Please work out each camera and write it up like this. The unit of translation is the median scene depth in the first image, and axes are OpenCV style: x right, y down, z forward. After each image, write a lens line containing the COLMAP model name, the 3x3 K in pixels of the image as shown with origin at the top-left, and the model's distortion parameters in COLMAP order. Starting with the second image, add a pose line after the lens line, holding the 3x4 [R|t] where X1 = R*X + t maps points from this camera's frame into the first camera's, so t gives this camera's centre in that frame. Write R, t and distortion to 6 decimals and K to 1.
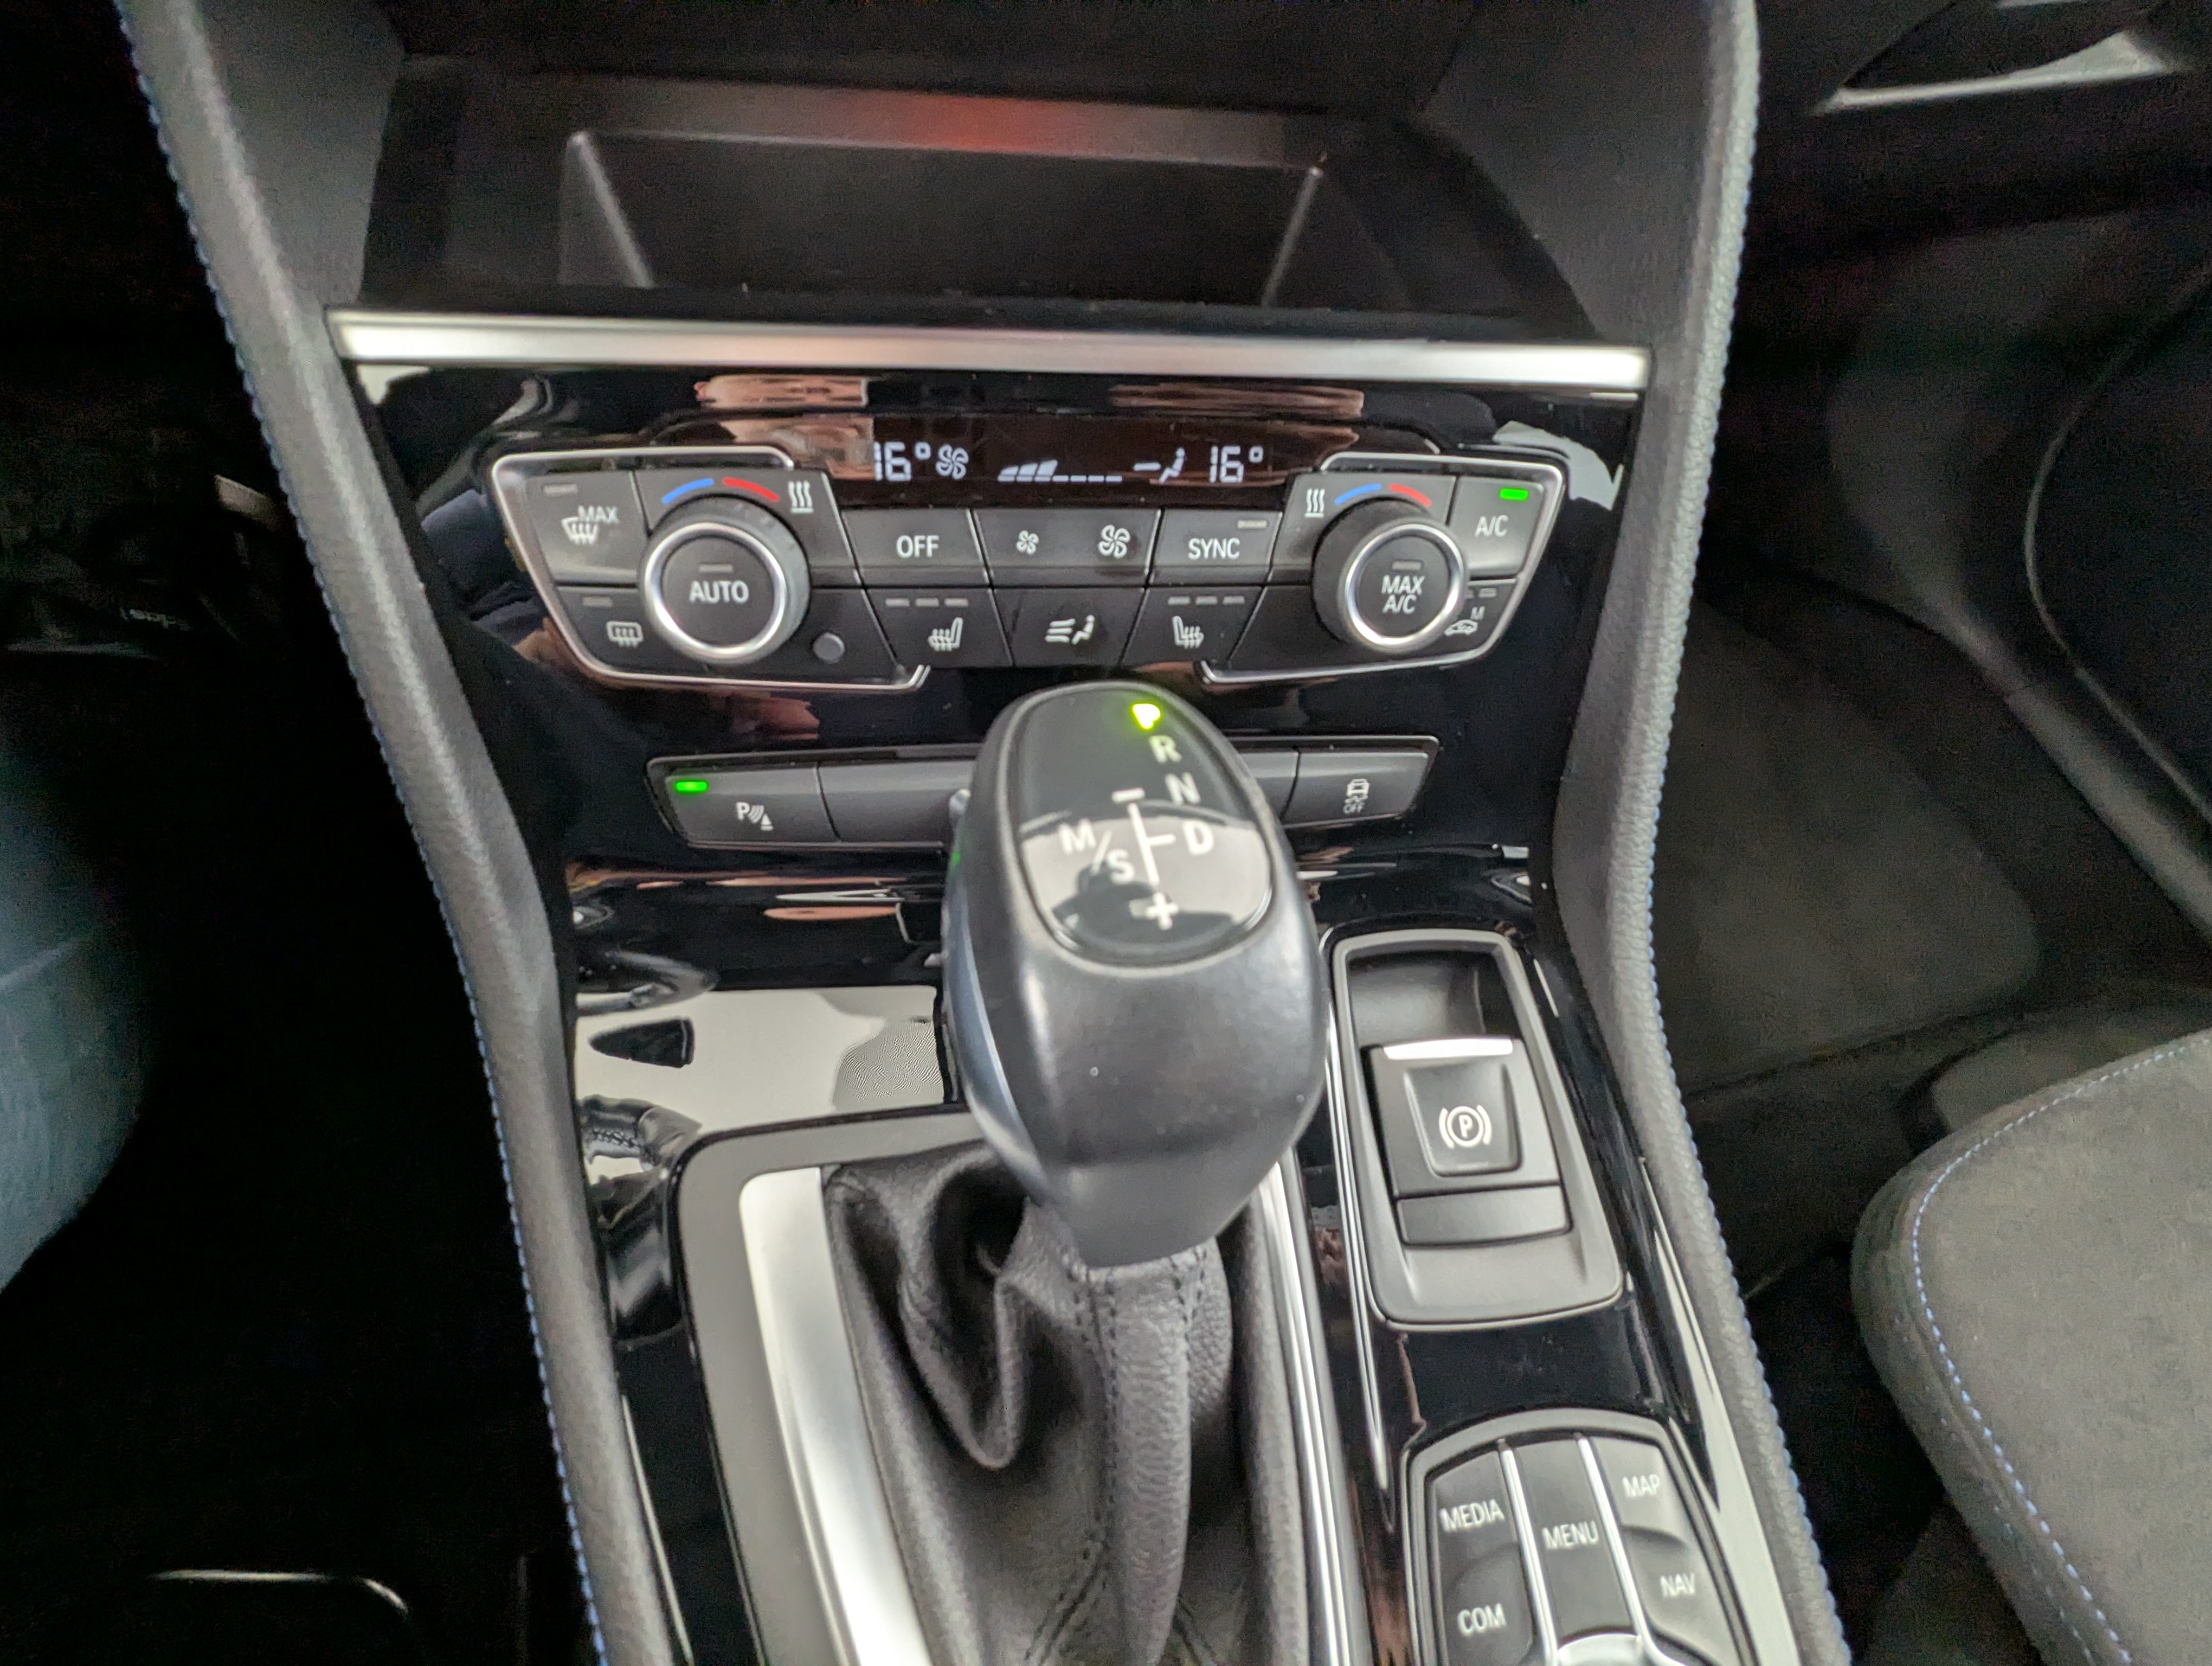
lens RADIAL K [[1045.6, 0, 1101.3], [0, 1045.6, 836.8], [0, 0, 1]] dist [-0.001178, -0.000940]
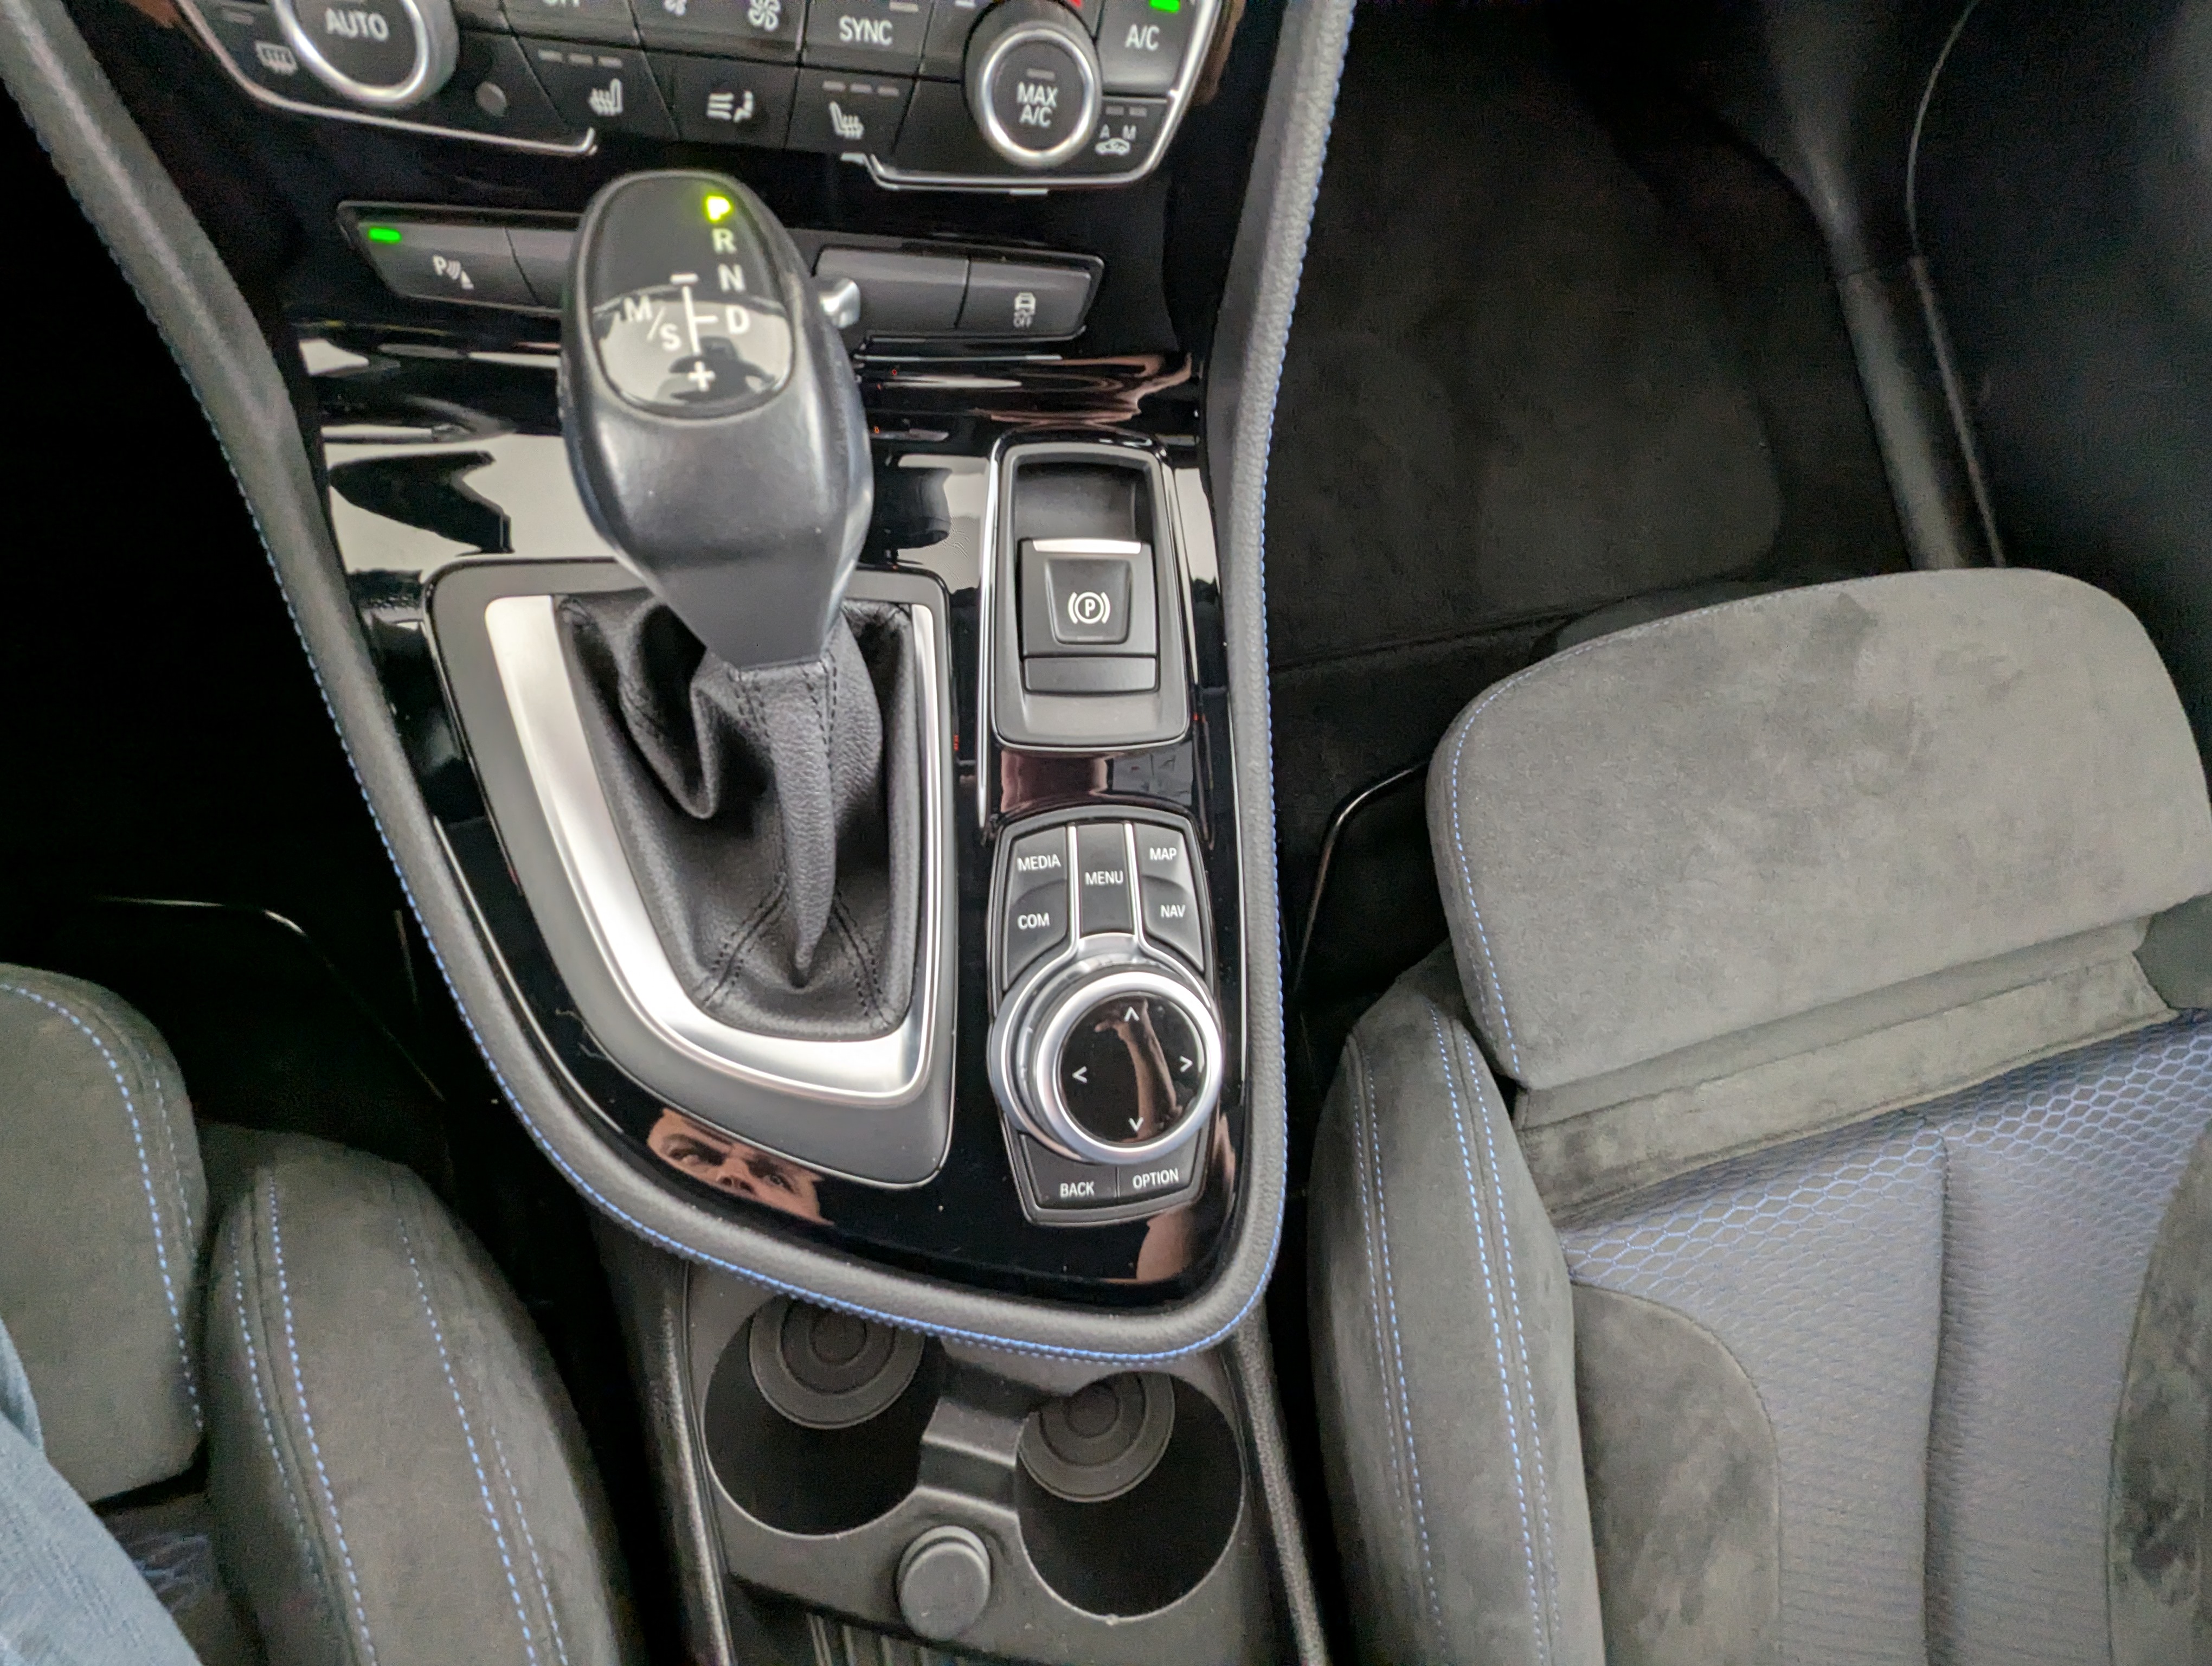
lens RADIAL K [[1045.6, 0, 1101.3], [0, 1045.6, 836.8], [0, 0, 1]] dist [-0.001178, -0.000940]
pose [[0.993037, 0.050553, 0.106403, 0.274176], [-0.090364, 0.906361, 0.412727, 0.003397], [-0.075575, -0.419468, 0.904619, -0.306262]]
